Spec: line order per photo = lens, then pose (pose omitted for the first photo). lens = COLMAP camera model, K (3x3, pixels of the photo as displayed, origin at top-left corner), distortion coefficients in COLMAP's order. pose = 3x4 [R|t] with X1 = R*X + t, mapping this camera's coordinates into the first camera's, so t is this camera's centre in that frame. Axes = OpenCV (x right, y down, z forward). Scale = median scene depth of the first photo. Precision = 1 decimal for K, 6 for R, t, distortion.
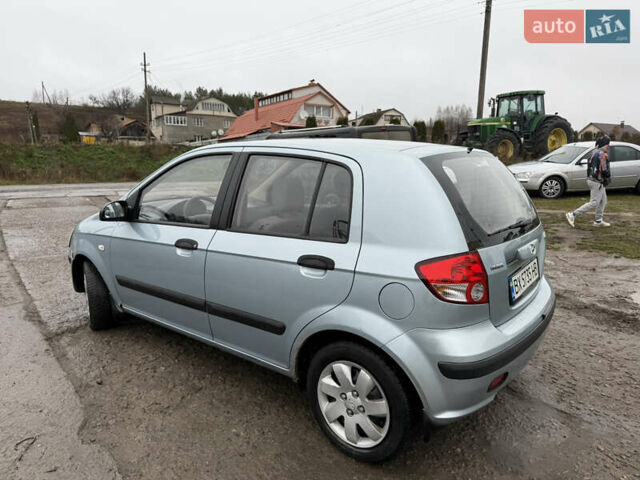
lens RADIAL K [[462.5, 0, 323.3], [0, 462.5, 241.8], [0, 0, 1]] dist [0.050448, -0.071148]
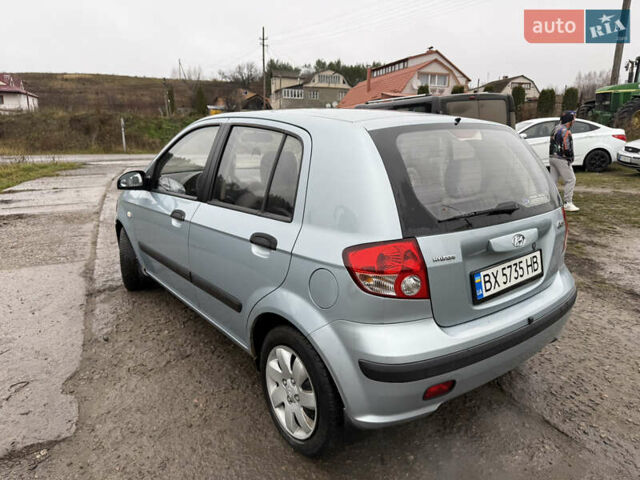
lens RADIAL K [[462.5, 0, 323.3], [0, 462.5, 241.8], [0, 0, 1]] dist [0.050448, -0.071148]
pose [[0.968832, 0.059912, -0.240366, 0.220227], [-0.046131, 0.996974, 0.062564, -0.012386], [0.243387, -0.049526, 0.968664, 0.073383]]
